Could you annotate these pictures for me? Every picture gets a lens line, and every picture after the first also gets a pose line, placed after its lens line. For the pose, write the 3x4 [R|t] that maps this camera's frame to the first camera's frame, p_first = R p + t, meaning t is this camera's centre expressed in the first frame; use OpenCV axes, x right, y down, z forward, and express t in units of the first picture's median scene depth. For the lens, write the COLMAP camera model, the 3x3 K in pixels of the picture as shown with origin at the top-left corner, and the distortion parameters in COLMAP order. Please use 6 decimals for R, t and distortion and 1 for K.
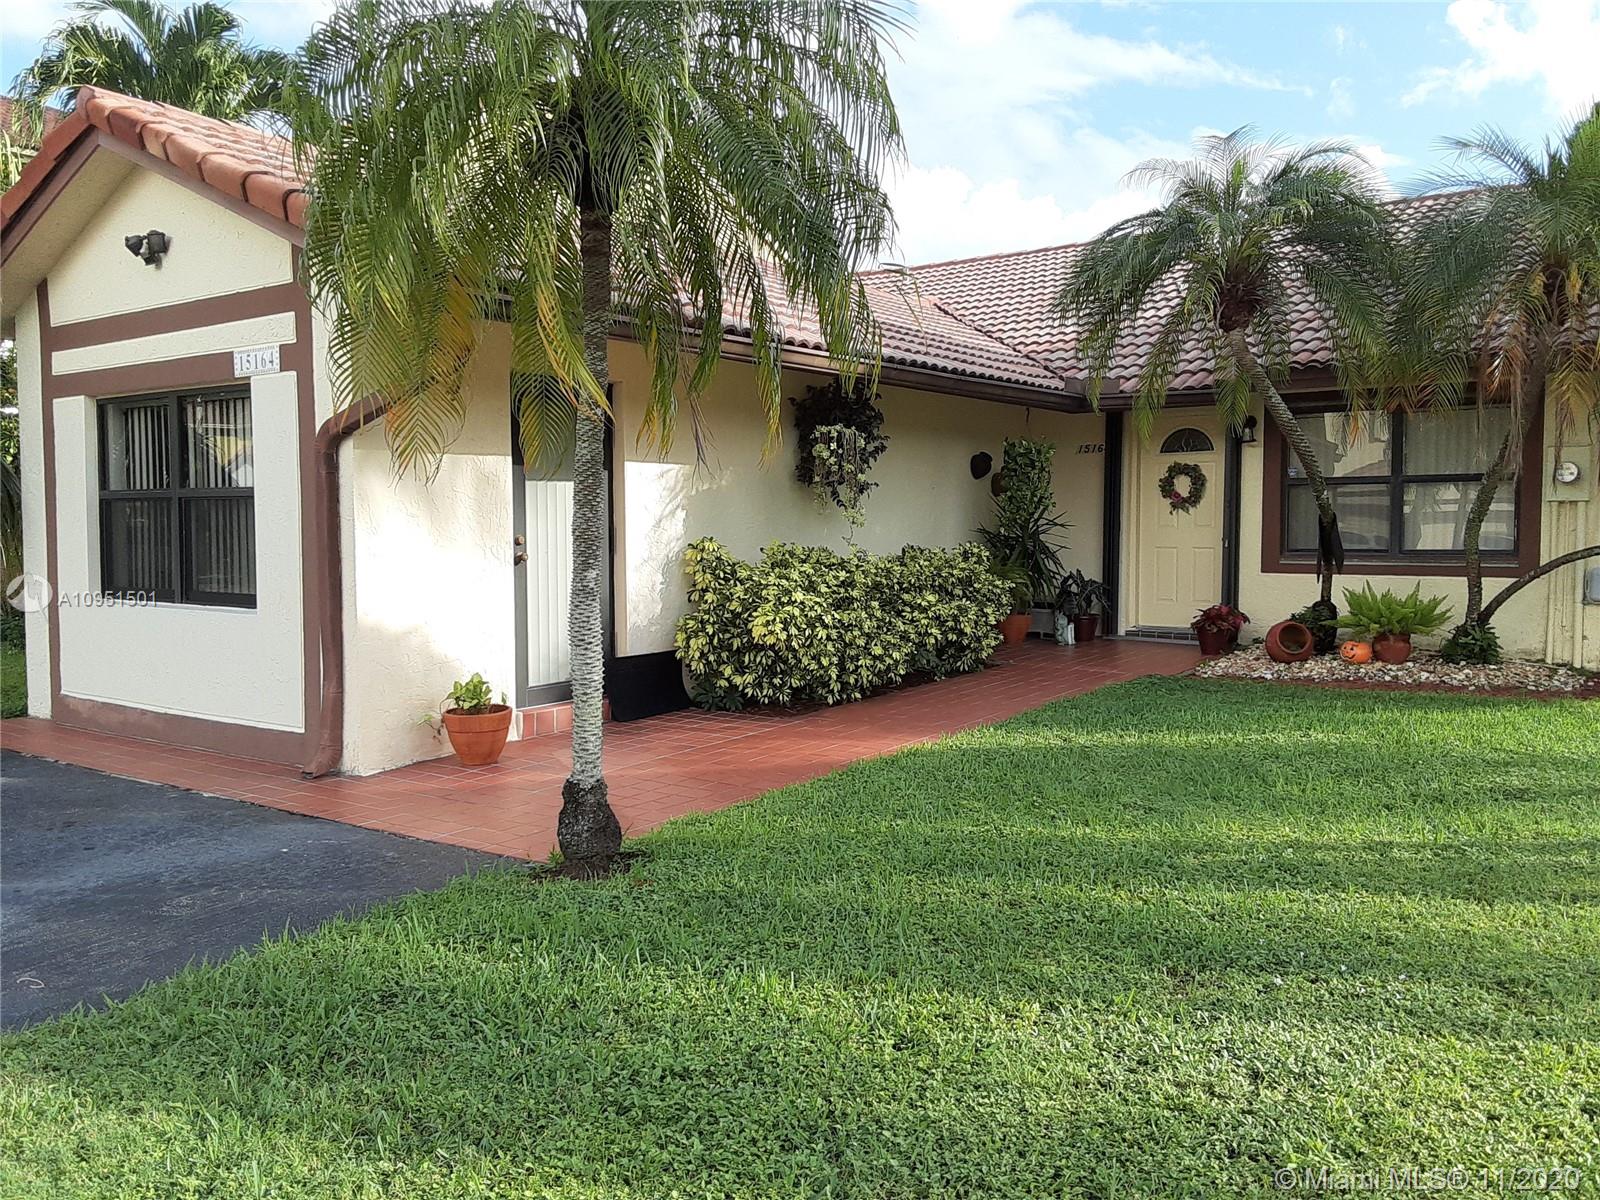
lens RADIAL K [[1284.7, 0, 798.4], [0, 1284.7, 572.9], [0, 0, 1]] dist [0.120816, -0.211067]
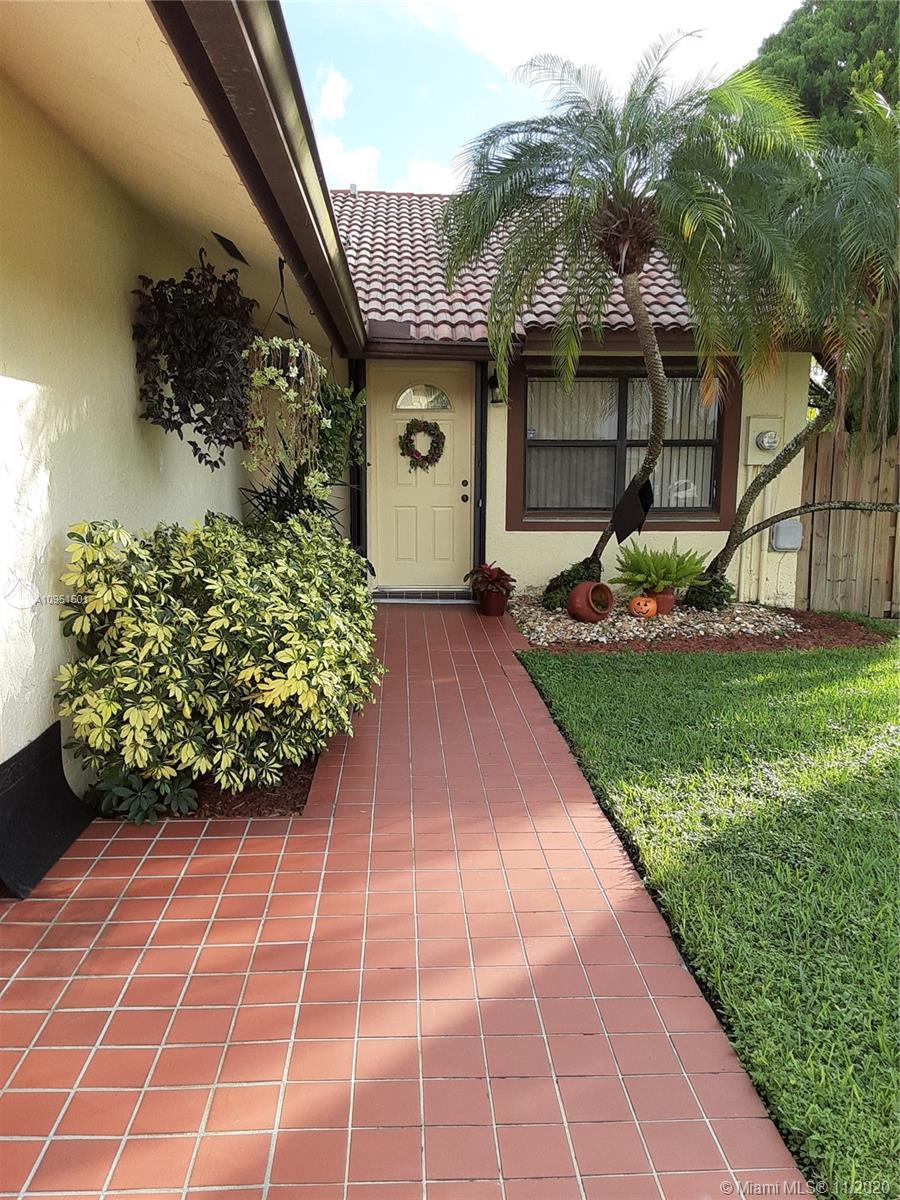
lens RADIAL K [[963.5, 0, 455.3], [0, 963.5, 612.7], [0, 0, 1]] dist [0.120816, -0.211067]
pose [[0.777826, -0.085390, 0.622651, -0.206431], [0.015275, 0.993003, 0.117098, -0.033005], [-0.628293, -0.081570, 0.773688, 0.528236]]
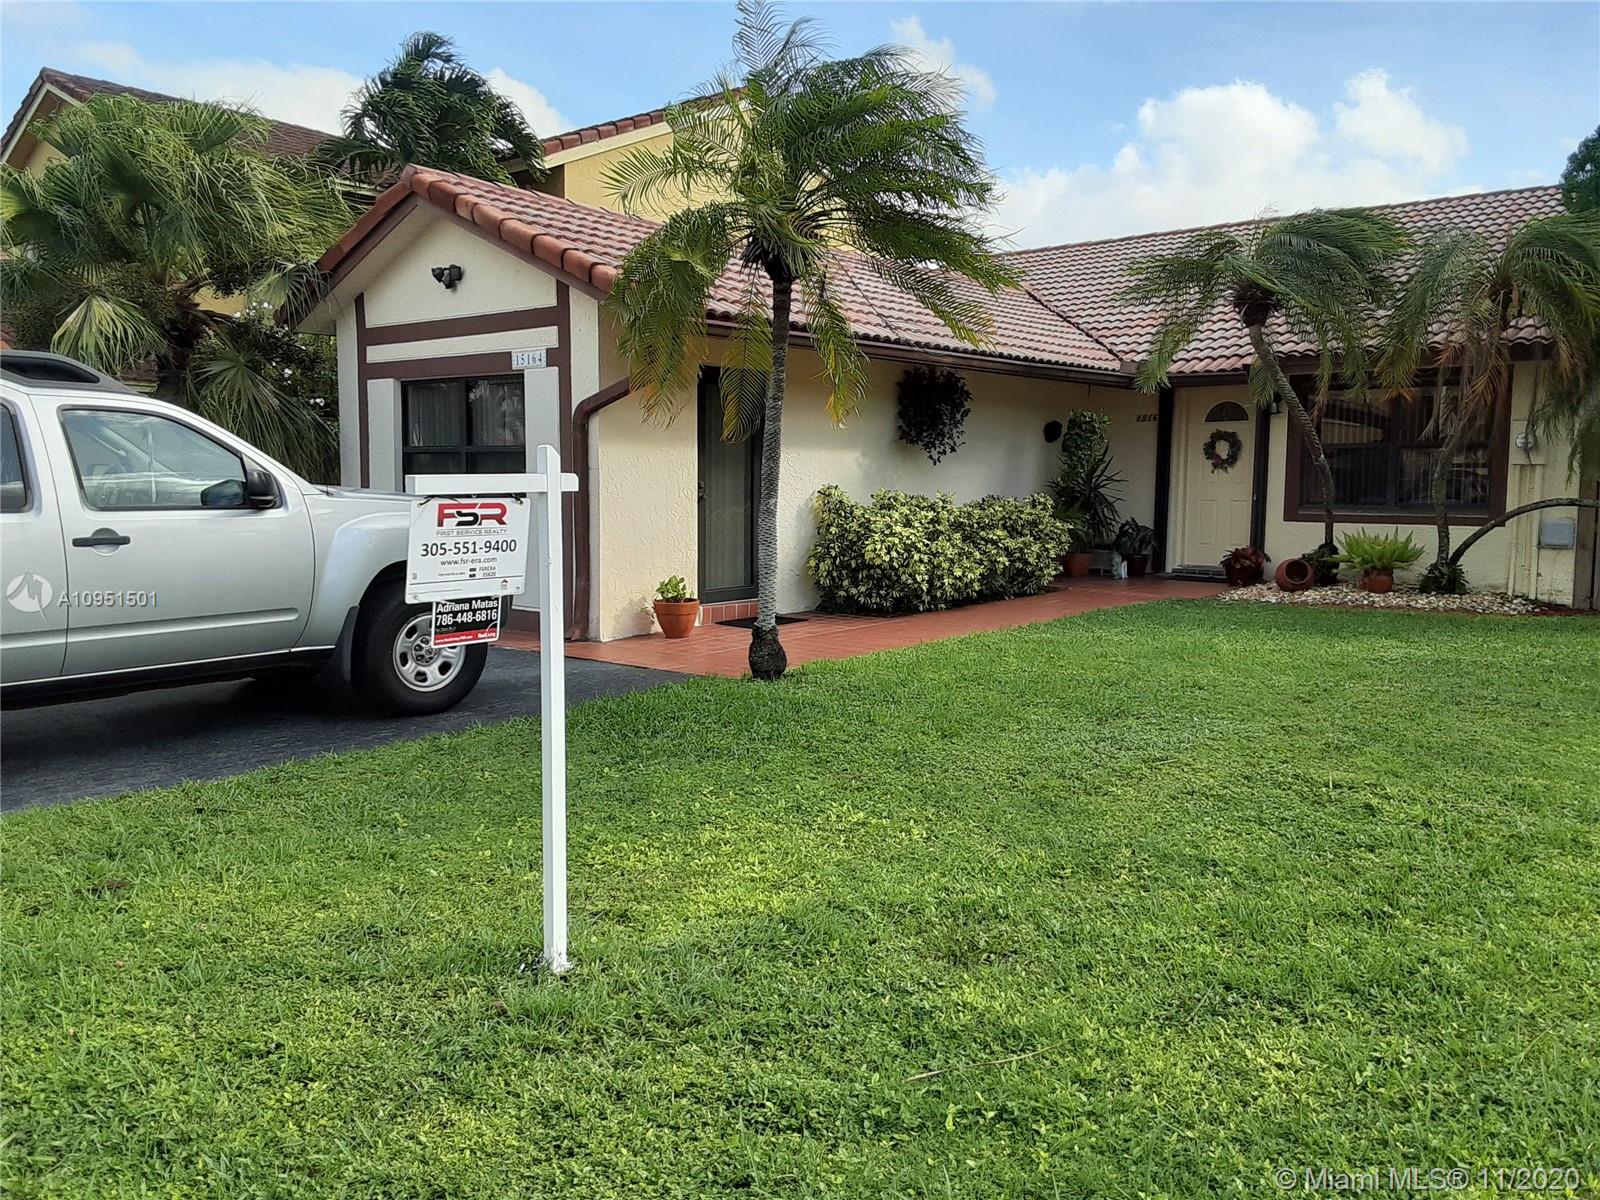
lens RADIAL K [[1284.7, 0, 798.4], [0, 1284.7, 572.9], [0, 0, 1]] dist [0.120816, -0.211067]
pose [[0.996214, 0.017270, -0.085206, 0.009457], [-0.014565, 0.999373, 0.032259, 0.019445], [0.085710, -0.030896, 0.995841, -0.323573]]
